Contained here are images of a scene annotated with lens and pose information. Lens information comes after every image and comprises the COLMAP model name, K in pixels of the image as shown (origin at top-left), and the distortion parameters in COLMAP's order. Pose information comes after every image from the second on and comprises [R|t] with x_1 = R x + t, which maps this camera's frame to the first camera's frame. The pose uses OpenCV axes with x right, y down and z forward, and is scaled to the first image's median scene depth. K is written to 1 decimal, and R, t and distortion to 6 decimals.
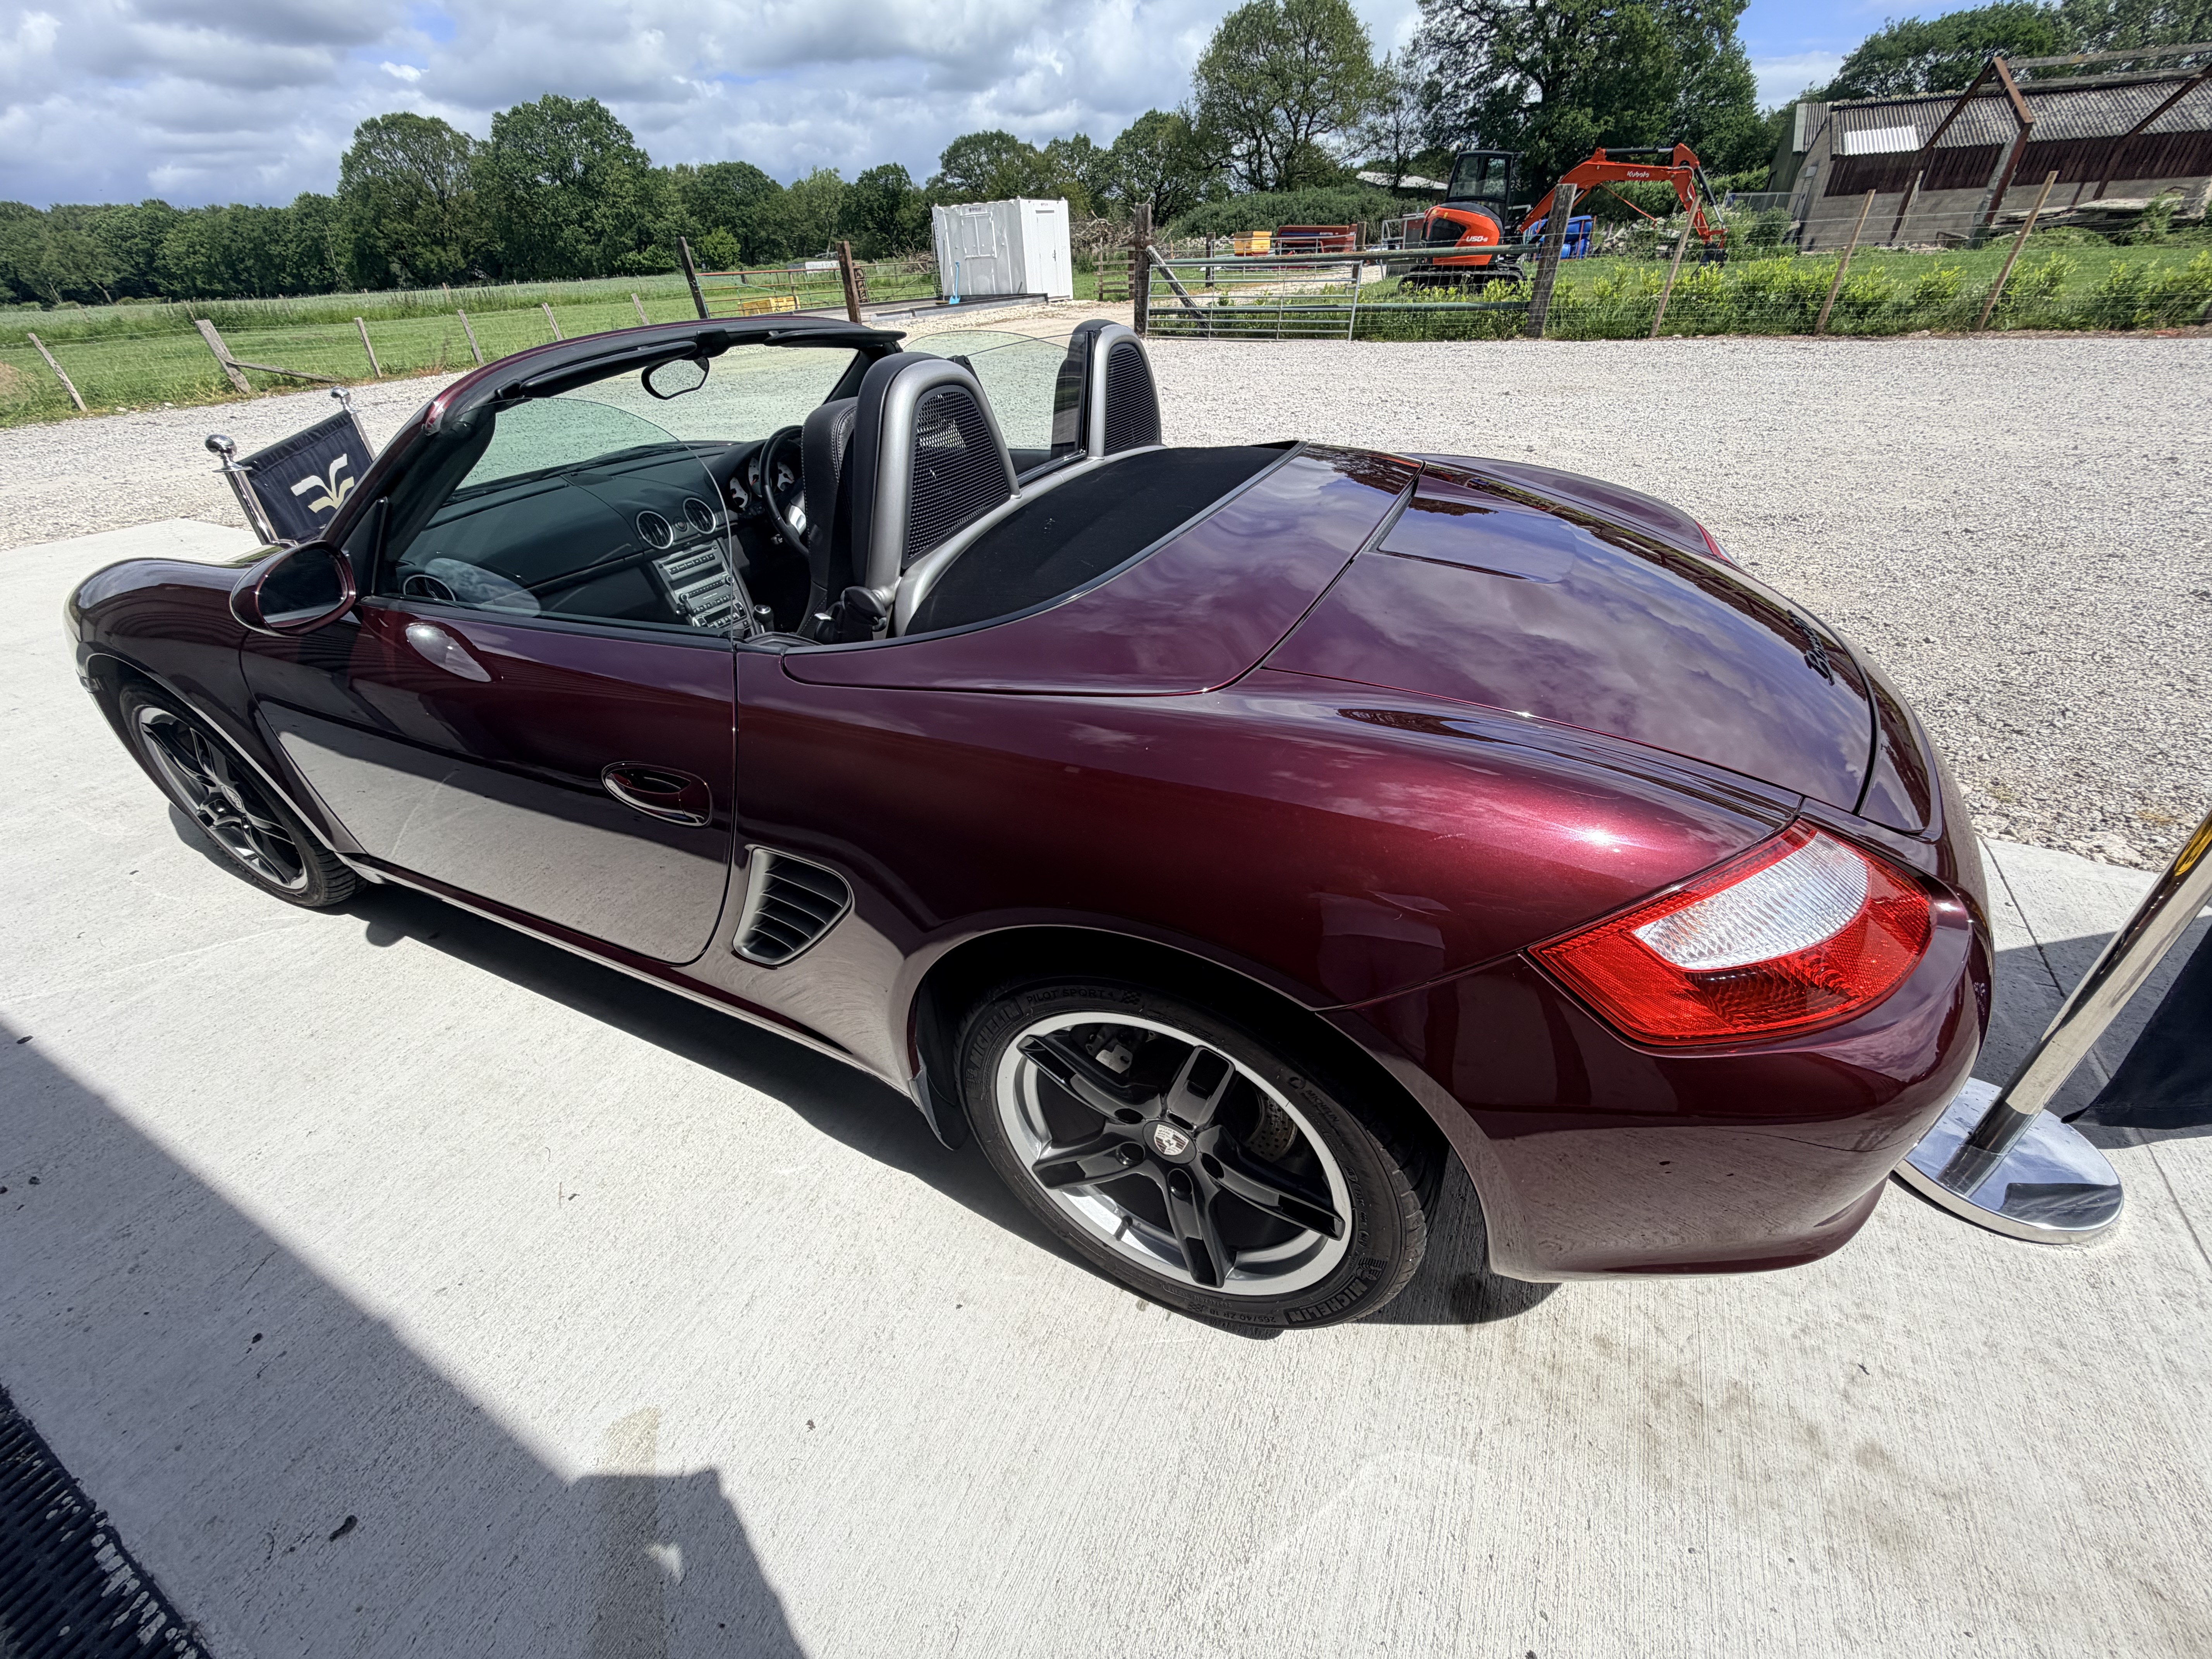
lens RADIAL K [[882.8, 0, 1102.0], [0, 882.8, 832.4], [0, 0, 1]] dist [-0.001292, 0.000144]
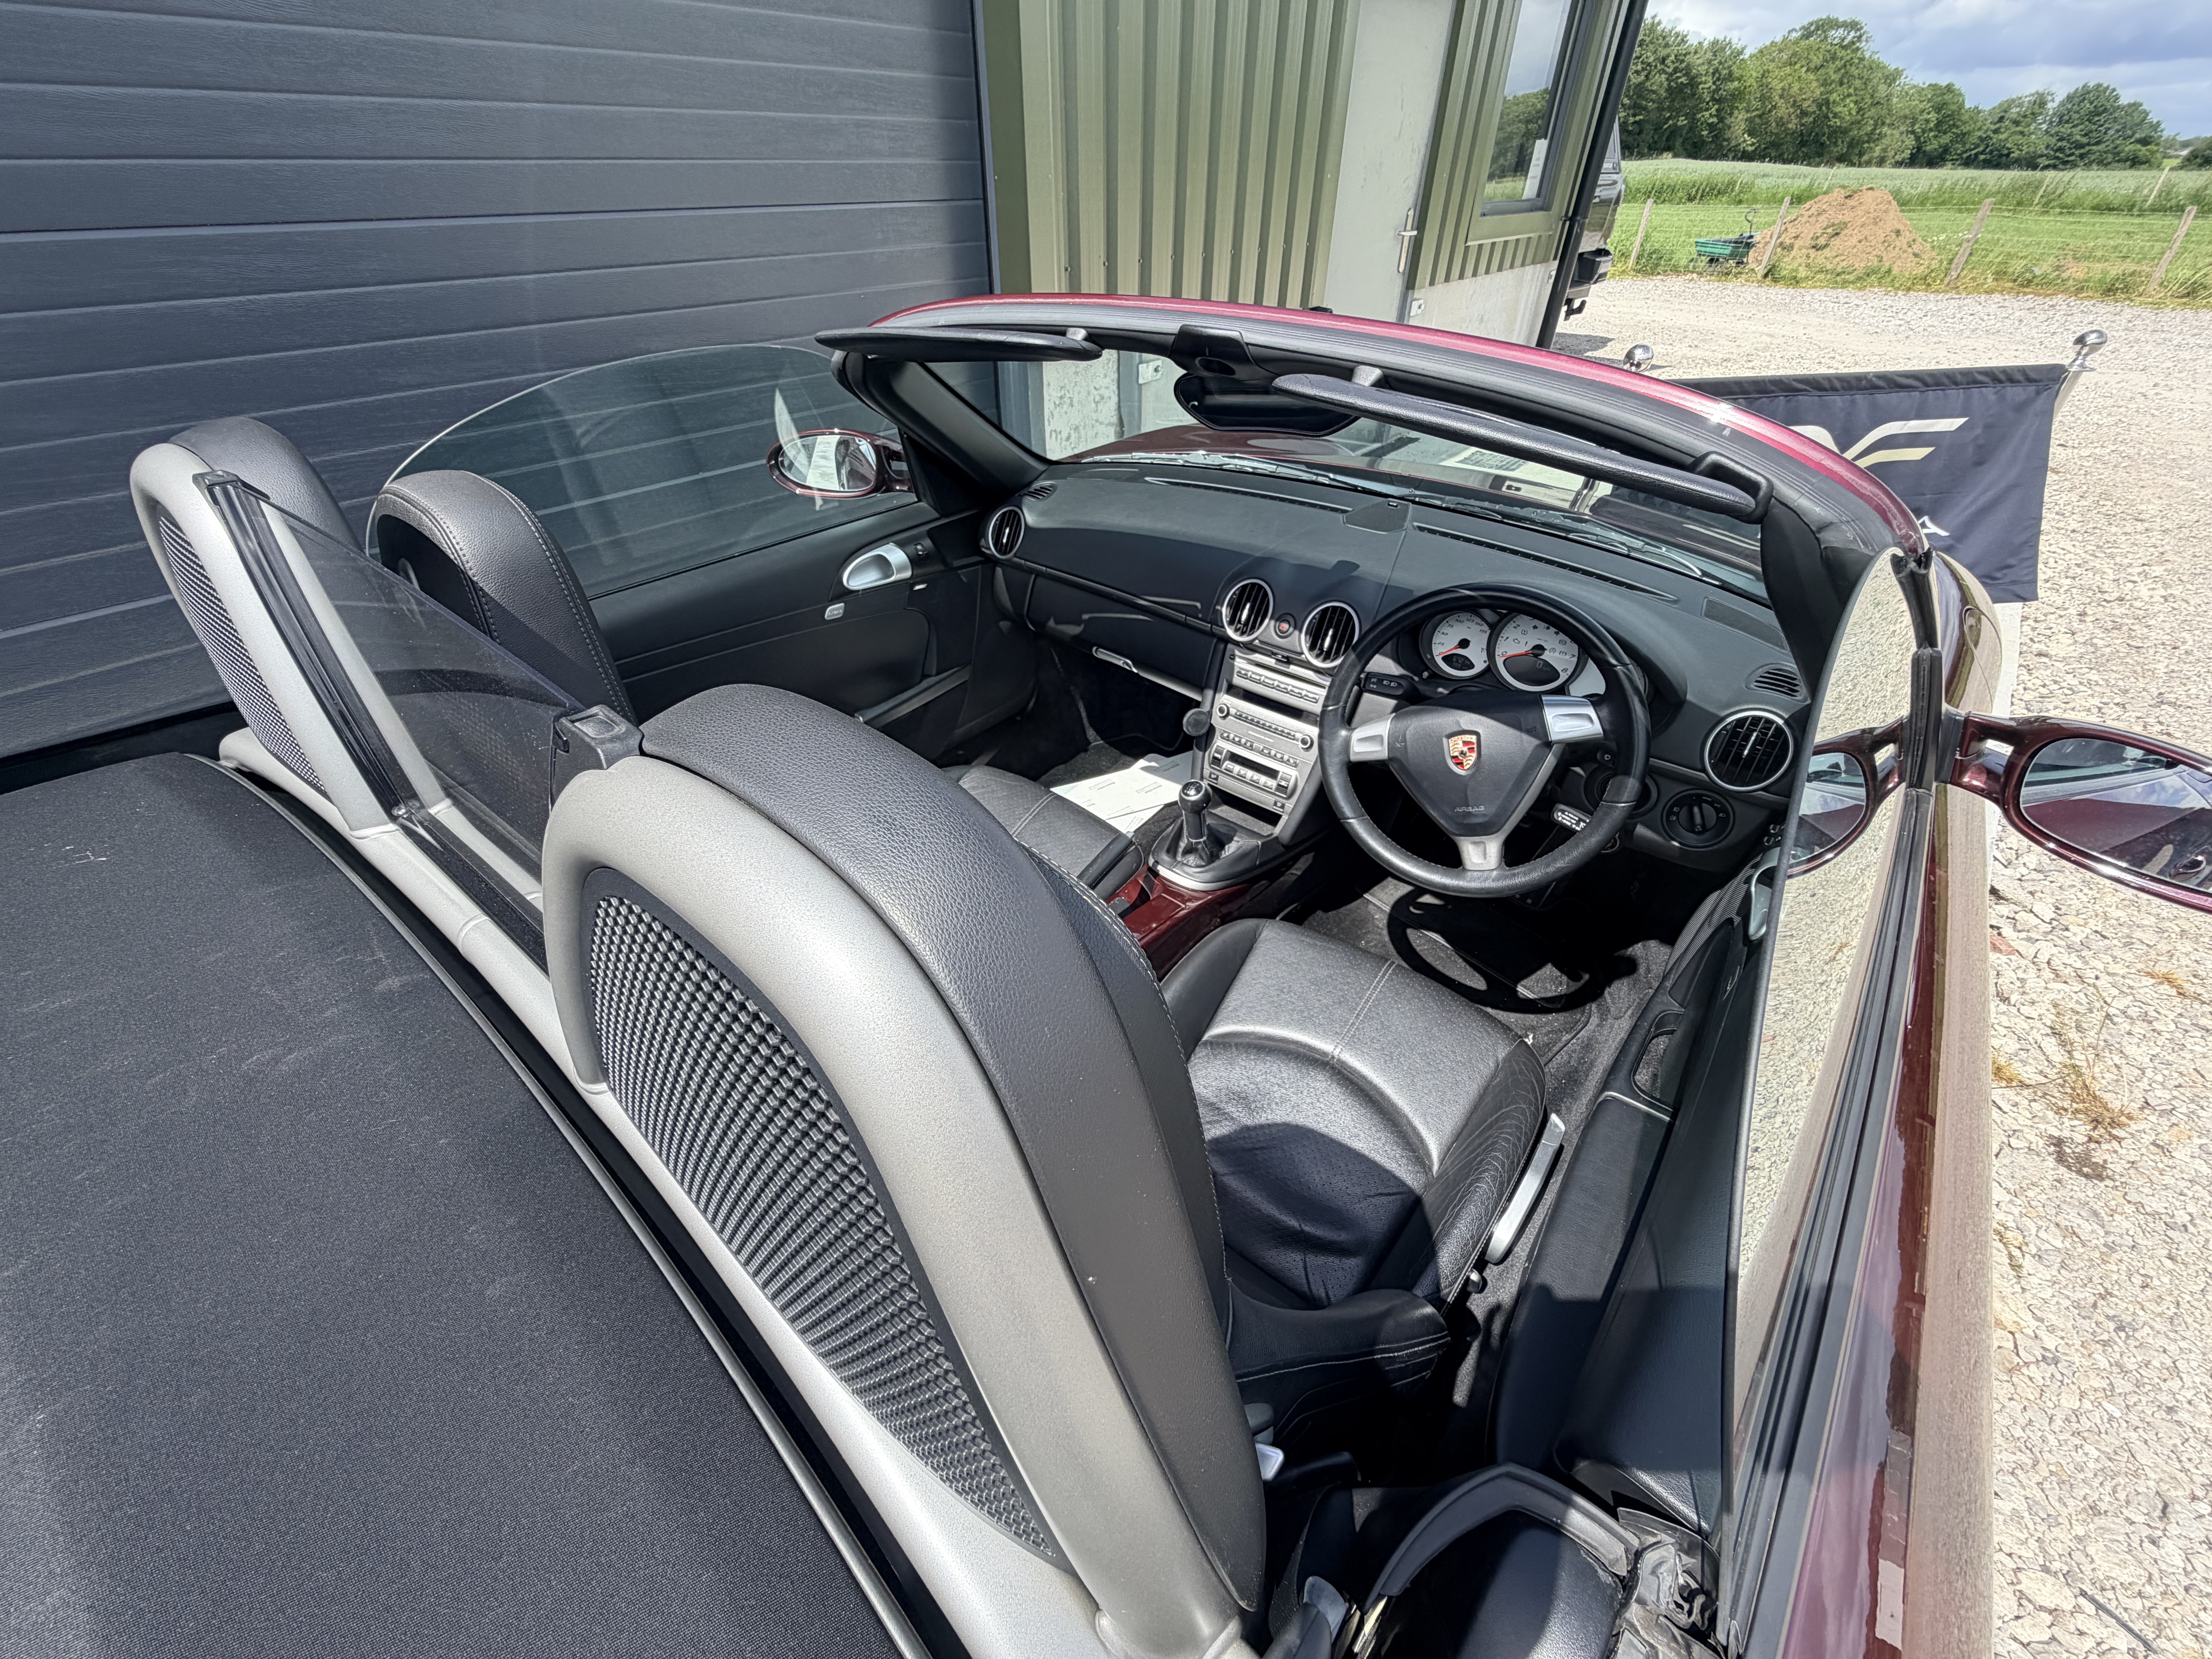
lens RADIAL K [[882.8, 0, 1100.0], [0, 882.8, 833.7], [0, 0, 1]] dist [-0.001292, 0.000144]
pose [[-0.239270, 0.619566, -0.747588, 0.093987], [-0.525803, 0.564603, 0.636204, -0.580868], [0.816261, 0.545308, 0.190677, 0.847555]]
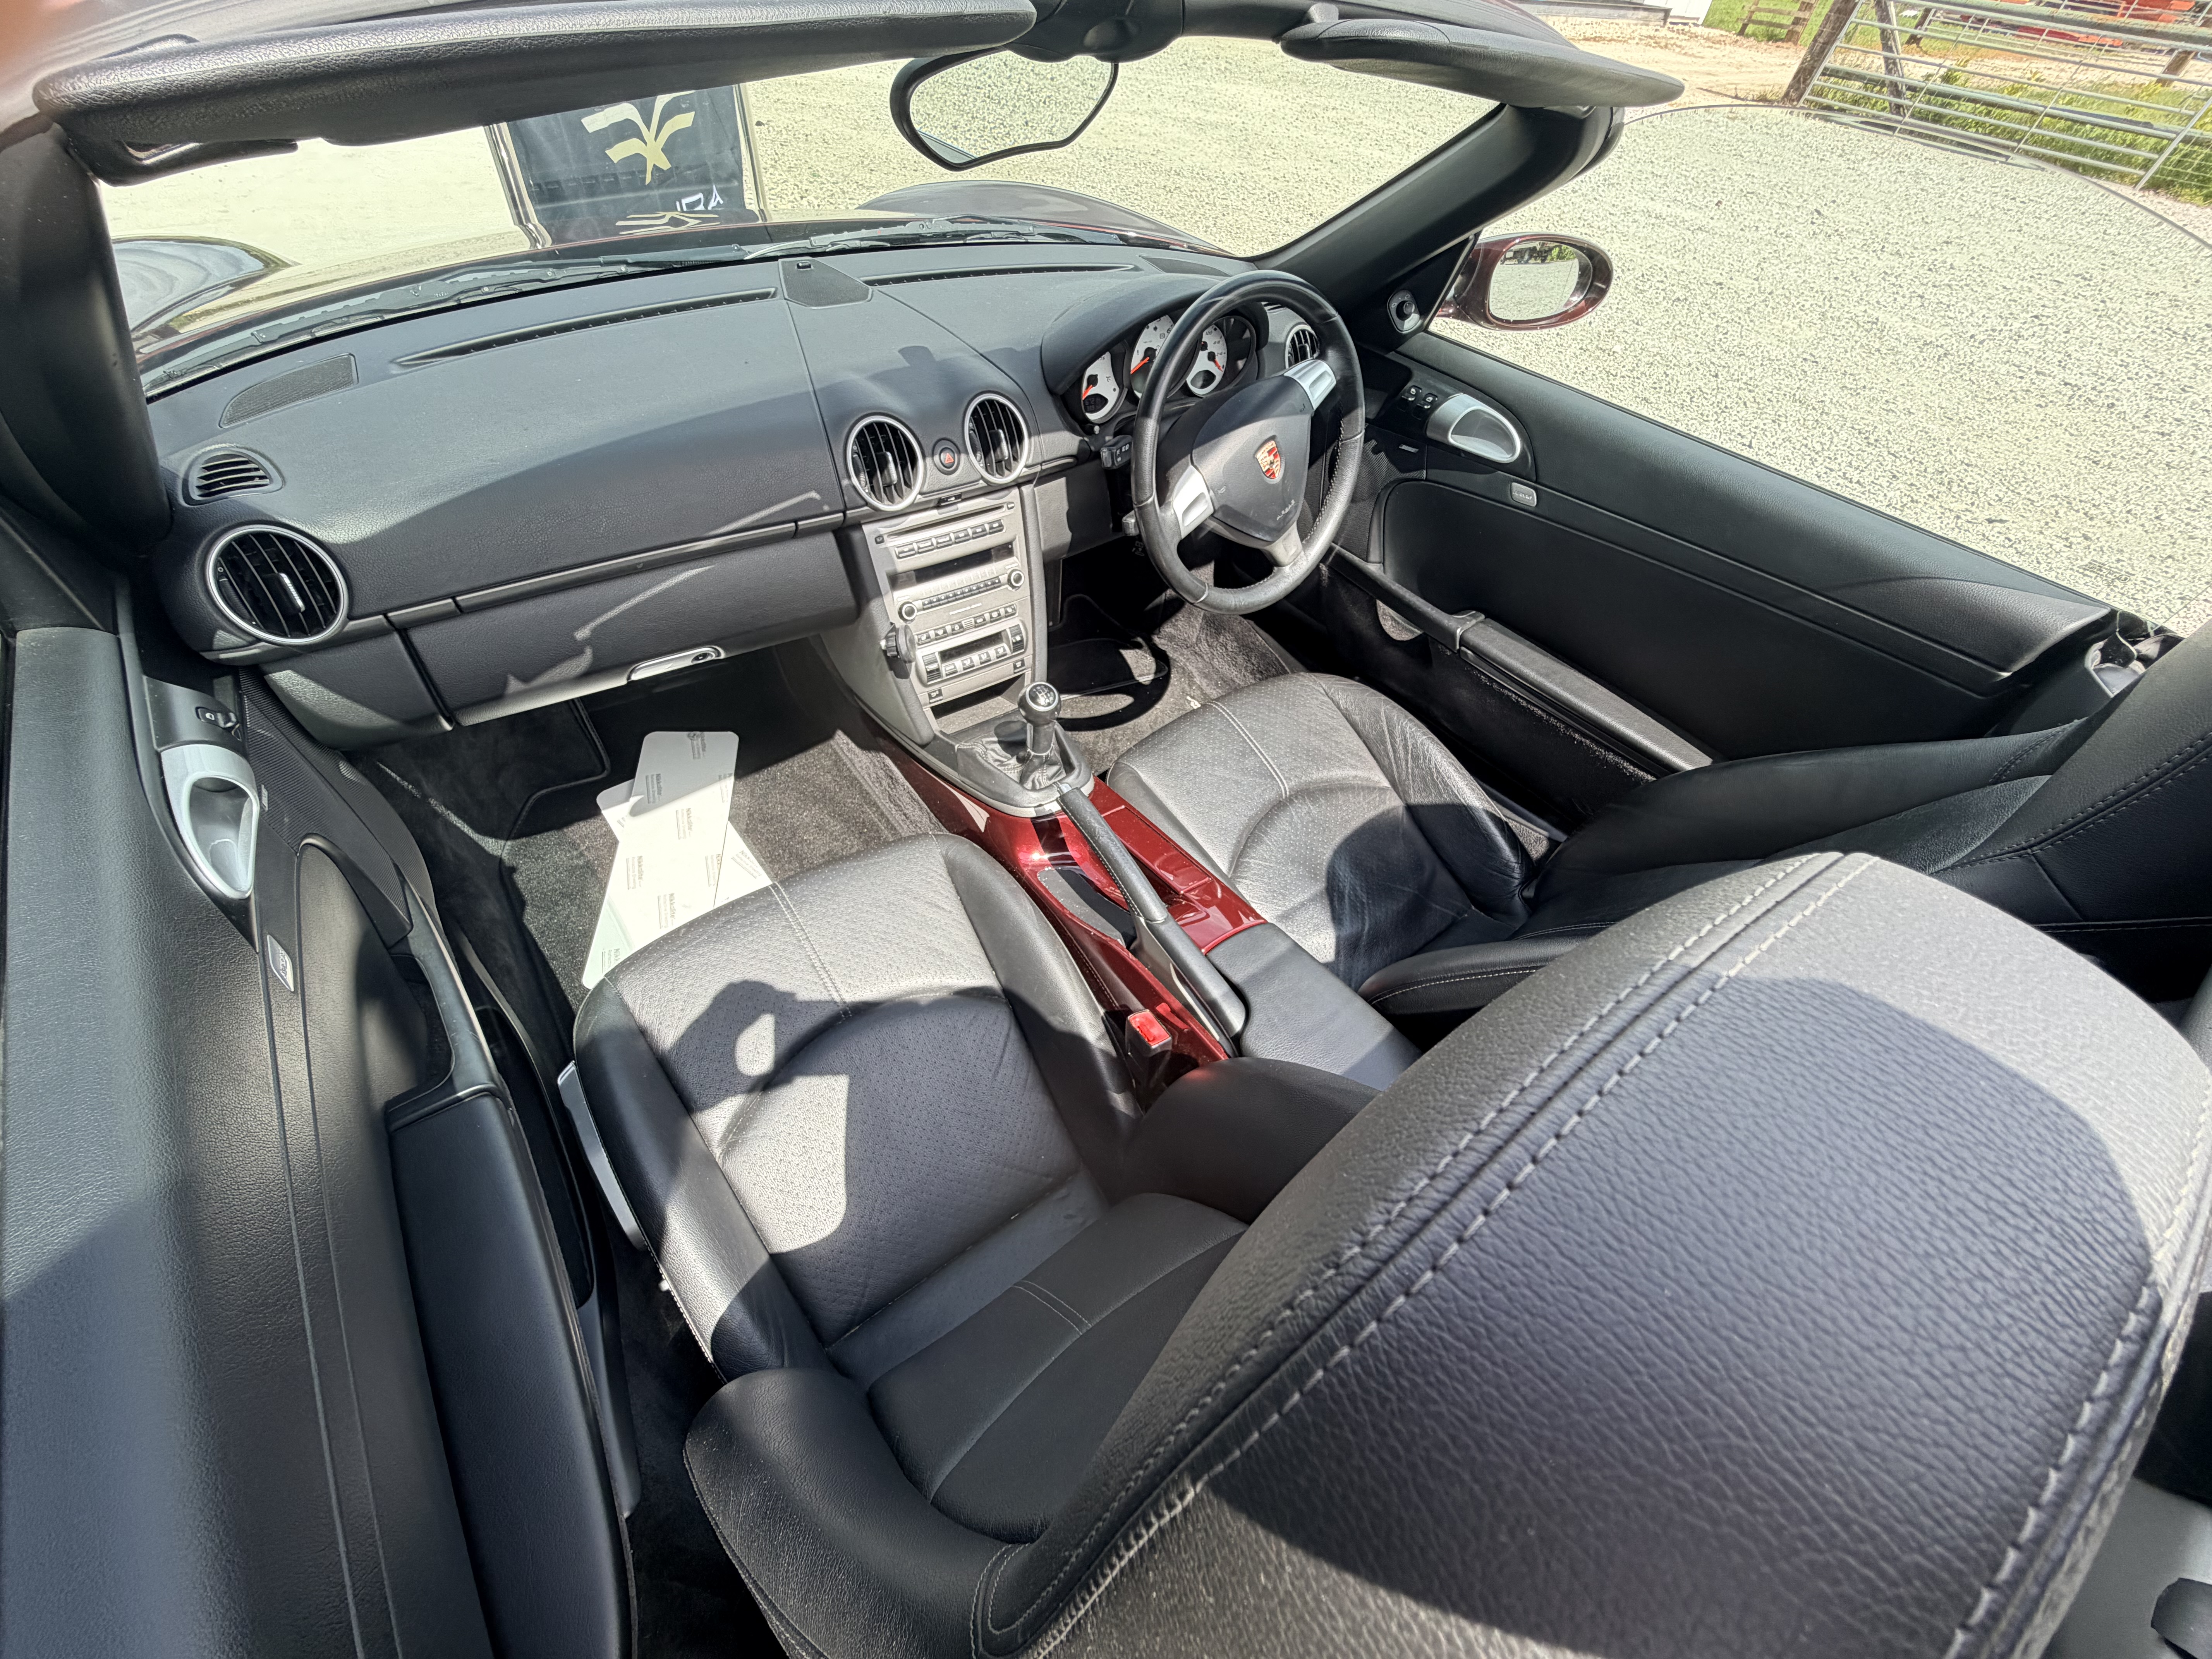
lens RADIAL K [[882.8, 0, 1095.3], [0, 882.8, 834.2], [0, 0, 1]] dist [-0.001292, 0.000144]
pose [[0.876642, 0.419742, -0.235192, -0.222088], [-0.354083, 0.893773, 0.275308, -0.324162], [0.325766, -0.158069, 0.932143, 0.568189]]
